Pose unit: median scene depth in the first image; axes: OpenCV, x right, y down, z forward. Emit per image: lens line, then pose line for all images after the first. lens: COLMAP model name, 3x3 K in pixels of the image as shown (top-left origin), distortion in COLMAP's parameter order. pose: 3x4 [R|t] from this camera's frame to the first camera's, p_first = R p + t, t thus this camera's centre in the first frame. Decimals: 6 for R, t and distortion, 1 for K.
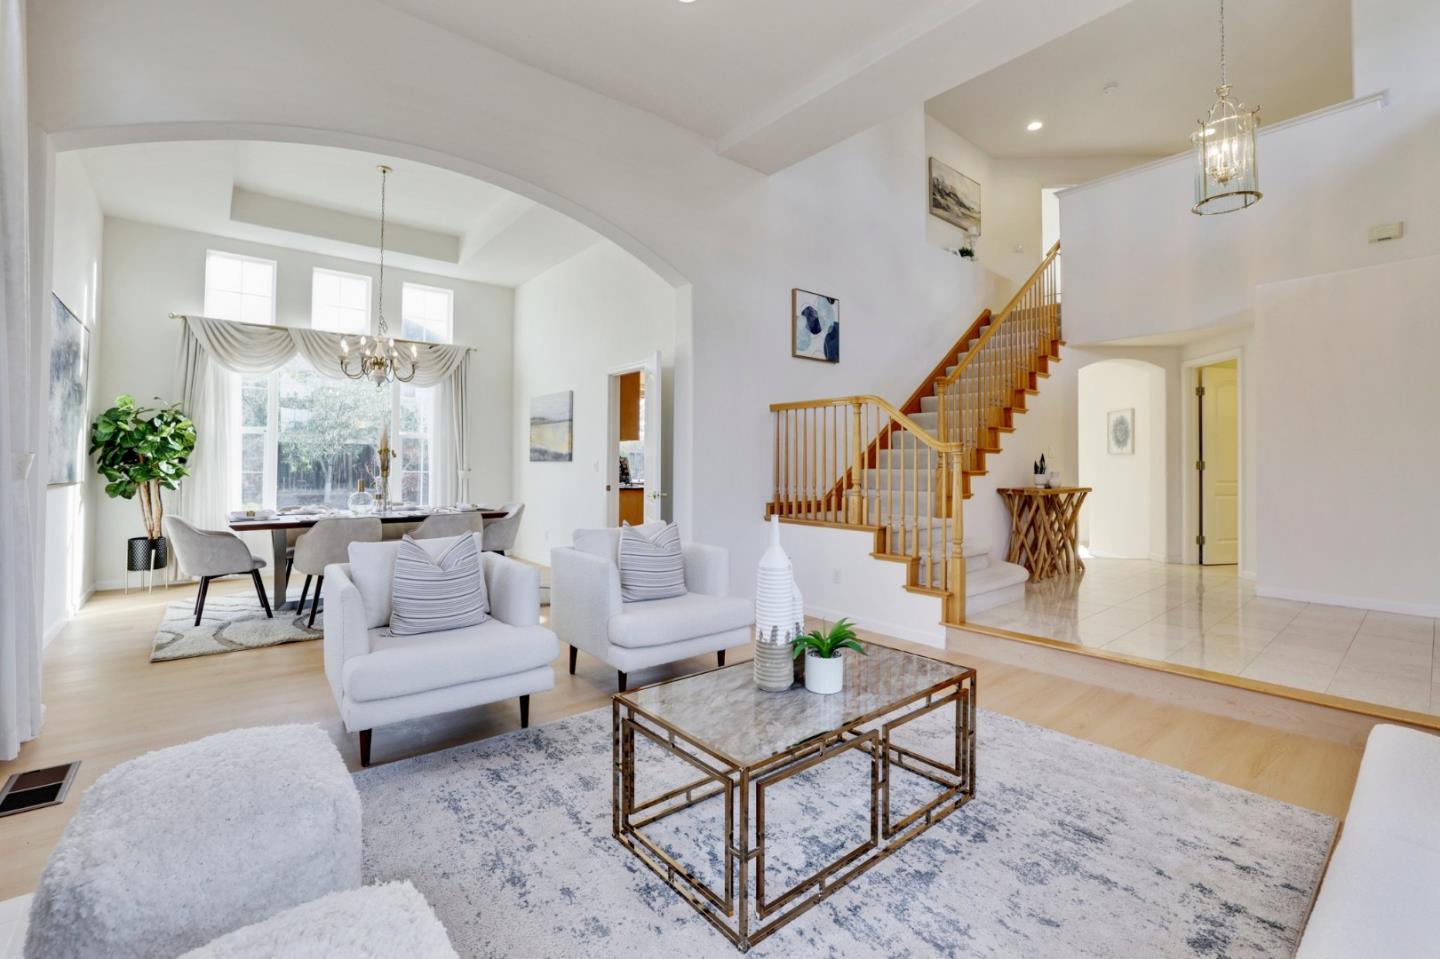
lens RADIAL K [[619.5, 0, 713.4], [0, 619.5, 453.2], [0, 0, 1]] dist [-0.032844, 0.006236]
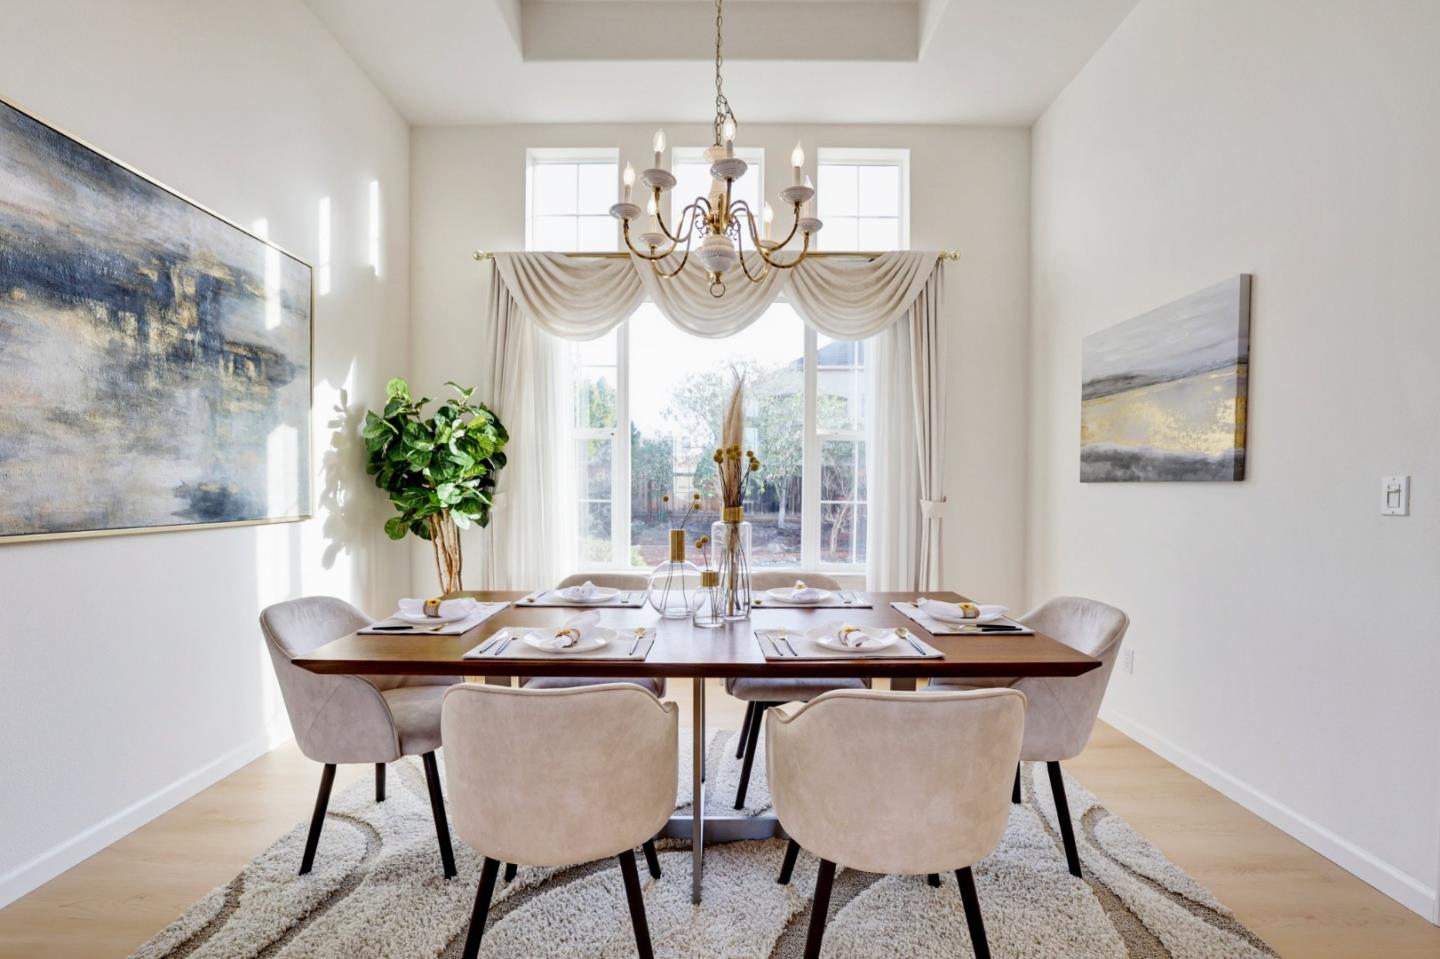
lens RADIAL K [[635.5, 0, 708.9], [0, 635.5, 513.8], [0, 0, 1]] dist [-0.031190, 0.001627]
pose [[0.757640, 0.029641, -0.652000, -0.282592], [0.009468, 0.998364, 0.056389, 0.010276], [0.652604, -0.048896, 0.756120, 0.677797]]
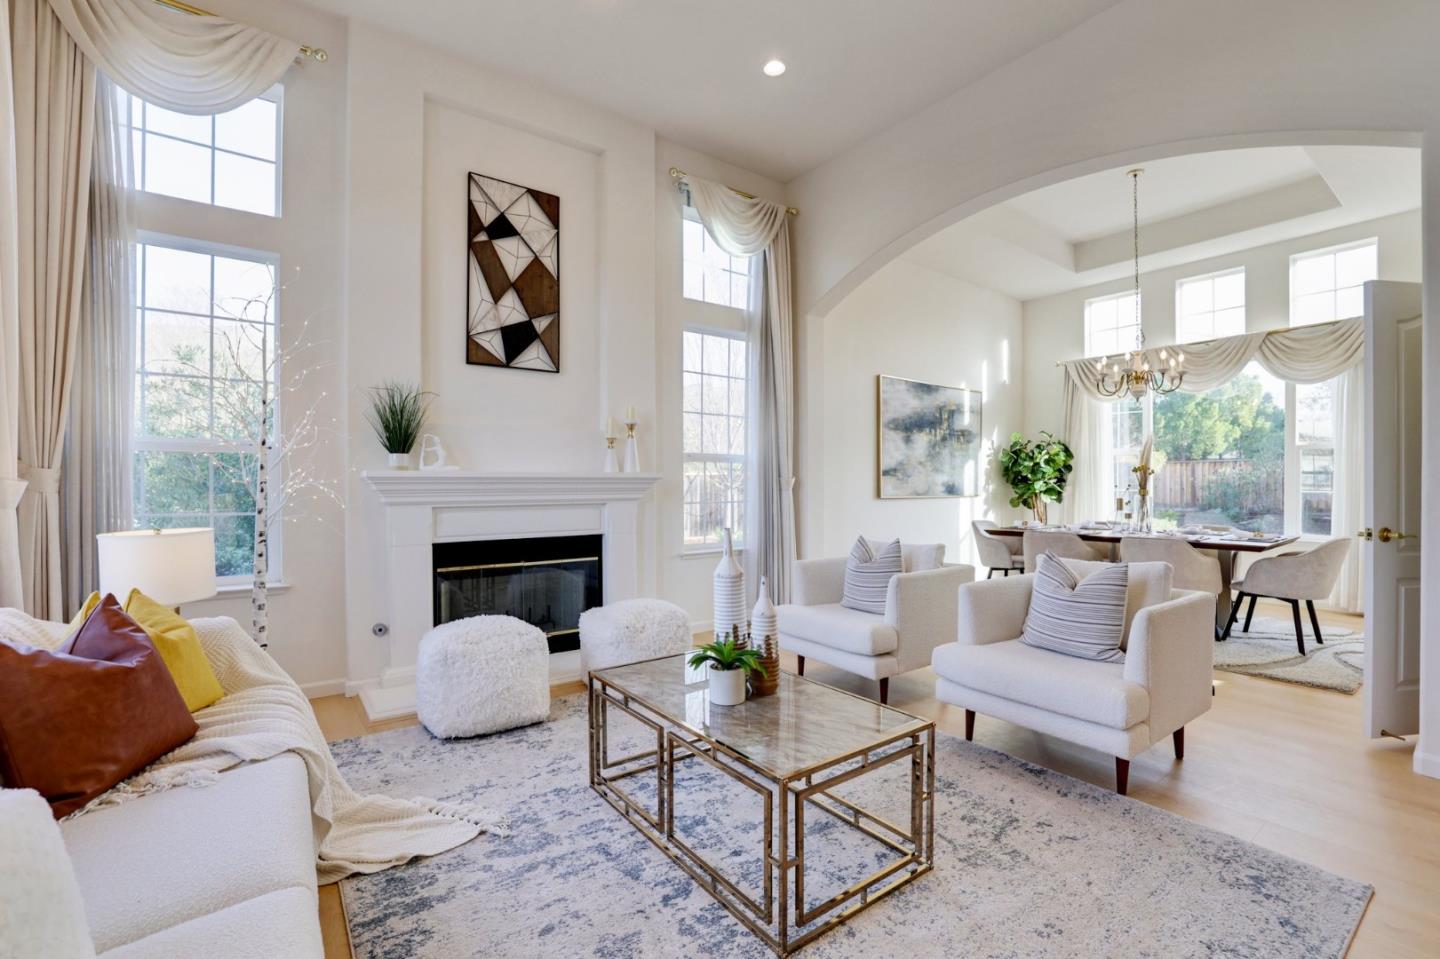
lens RADIAL K [[619.5, 0, 716.9], [0, 619.5, 486.0], [0, 0, 1]] dist [-0.032844, 0.006236]
pose [[-0.044415, 0.000162, -0.999013, 0.425573], [0.024042, 0.999711, -0.000907, 0.008513], [0.998724, -0.024058, -0.044406, 0.366585]]
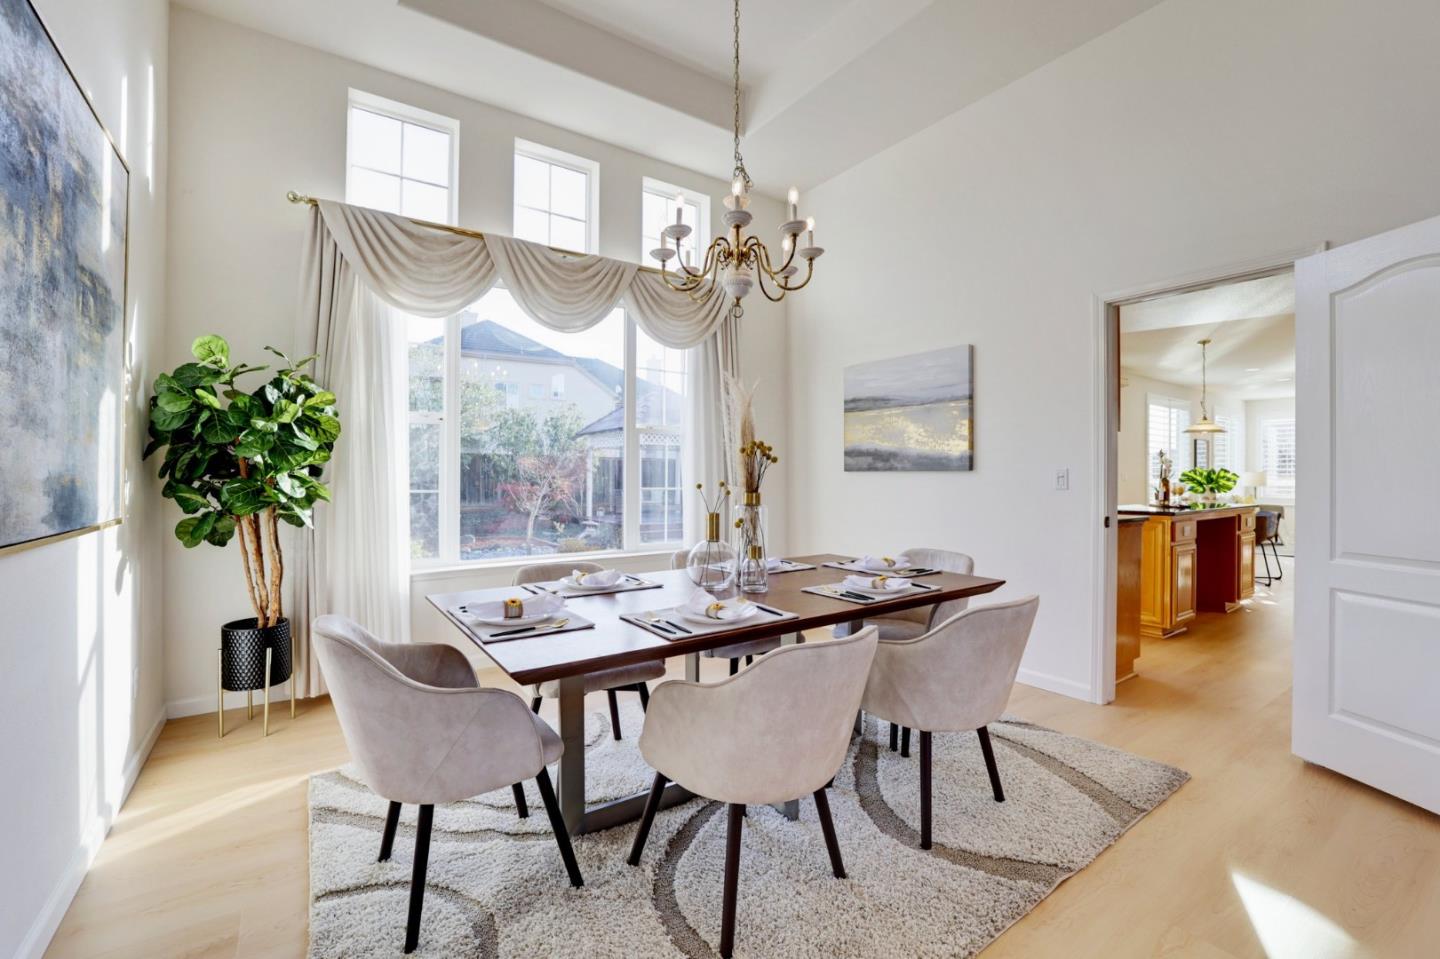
lens RADIAL K [[619.5, 0, 711.4], [0, 619.5, 476.8], [0, 0, 1]] dist [-0.032844, 0.006236]
pose [[0.995381, -0.000494, -0.096002, -0.505848], [0.002593, 0.999760, 0.021737, 0.006716], [0.095968, -0.021885, 0.995144, 0.528972]]
